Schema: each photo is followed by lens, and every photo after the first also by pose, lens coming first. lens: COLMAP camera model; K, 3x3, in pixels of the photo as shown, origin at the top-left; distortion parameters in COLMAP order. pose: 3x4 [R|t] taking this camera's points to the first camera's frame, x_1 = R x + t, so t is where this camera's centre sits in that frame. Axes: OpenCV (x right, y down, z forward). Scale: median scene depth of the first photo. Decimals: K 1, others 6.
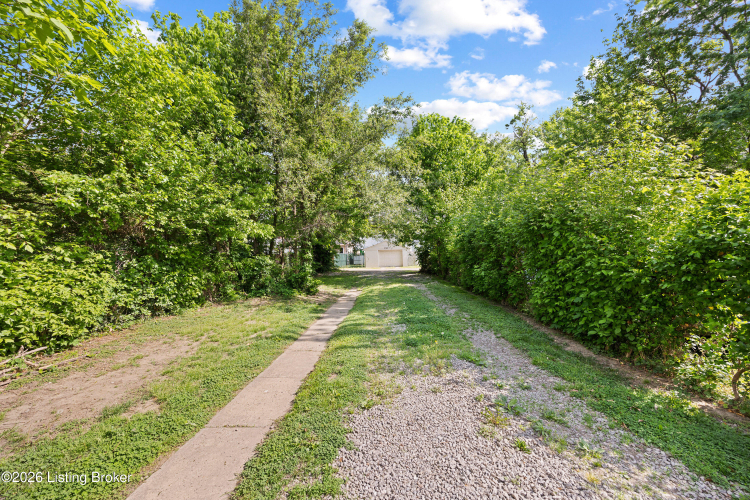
lens RADIAL K [[294.1, 0, 380.3], [0, 294.1, 250.1], [0, 0, 1]] dist [-0.002833, -0.000514]
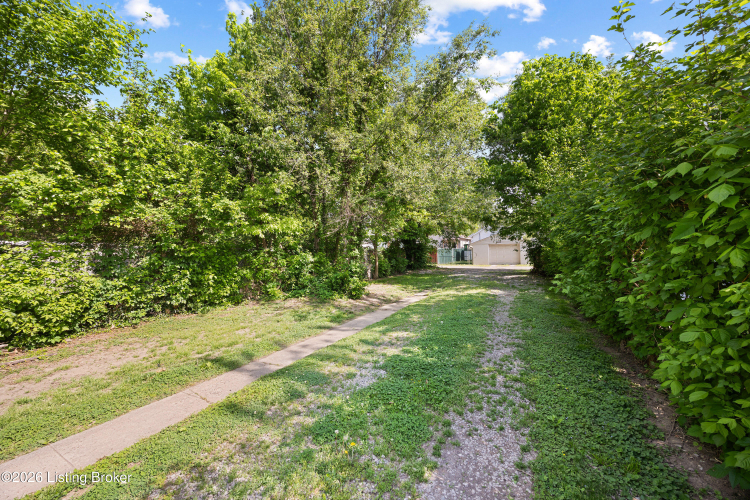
lens RADIAL K [[294.1, 0, 370.3], [0, 294.1, 251.0], [0, 0, 1]] dist [-0.002833, -0.000514]
pose [[0.897313, 0.001520, -0.441391, 0.194961], [0.008464, 0.999751, 0.020650, -0.003556], [0.441313, -0.022266, 0.897077, 0.273109]]
